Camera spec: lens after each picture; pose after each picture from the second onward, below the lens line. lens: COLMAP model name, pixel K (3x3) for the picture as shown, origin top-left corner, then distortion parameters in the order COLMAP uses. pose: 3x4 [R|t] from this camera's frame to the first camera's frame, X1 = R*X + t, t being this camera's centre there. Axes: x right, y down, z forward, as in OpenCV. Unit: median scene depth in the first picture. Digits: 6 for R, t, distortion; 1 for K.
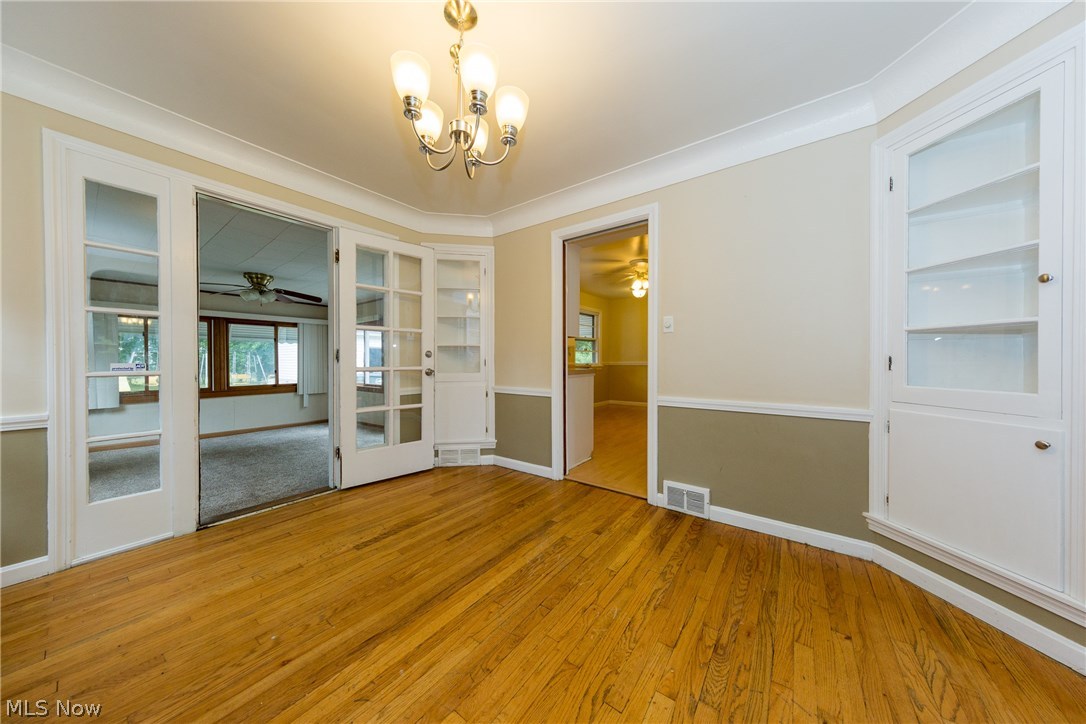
lens RADIAL K [[344.3, 0, 544.4], [0, 344.3, 362.2], [0, 0, 1]] dist [0.007845, -0.000186]
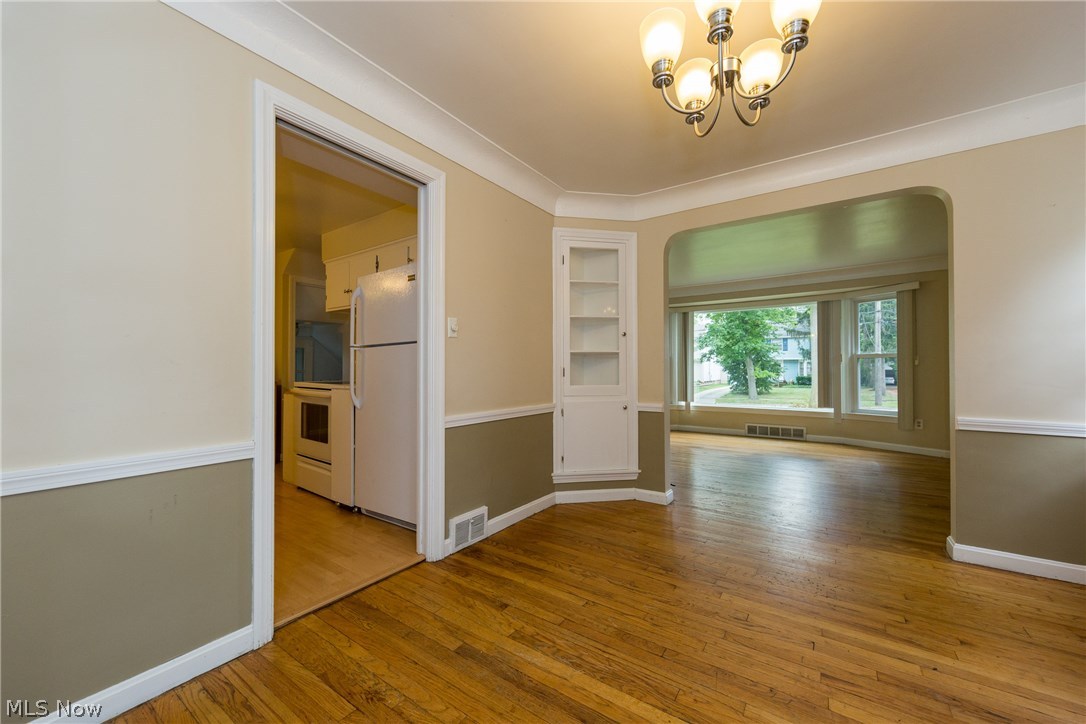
lens RADIAL K [[421.7, 0, 542.9], [0, 421.7, 361.9], [0, 0, 1]] dist [0.005100, -0.000120]
pose [[-0.038464, 0.018938, 0.999080, -0.634379], [0.008803, 0.999788, -0.018613, -0.006648], [-0.999221, 0.008079, -0.038623, 0.795280]]
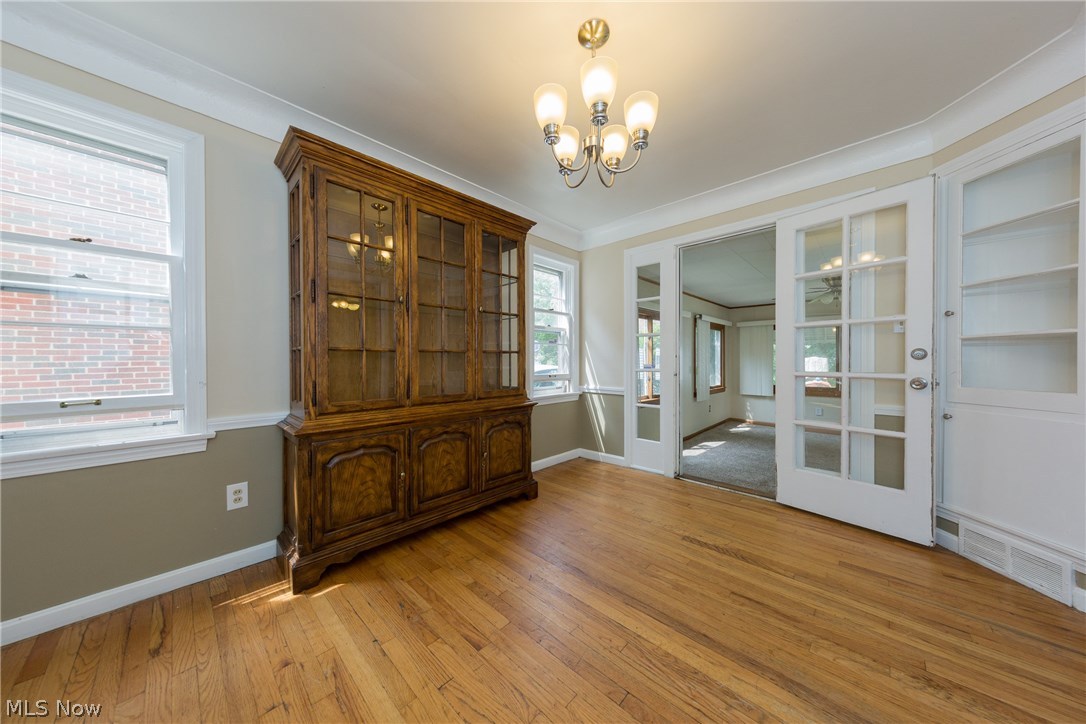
lens RADIAL K [[344.3, 0, 547.6], [0, 344.3, 365.1], [0, 0, 1]] dist [0.007845, -0.000186]
pose [[-0.113720, 0.011236, -0.993449, 0.446685], [-0.005637, 0.999913, 0.011955, -0.009462], [0.993497, 0.006959, -0.113647, 0.543002]]
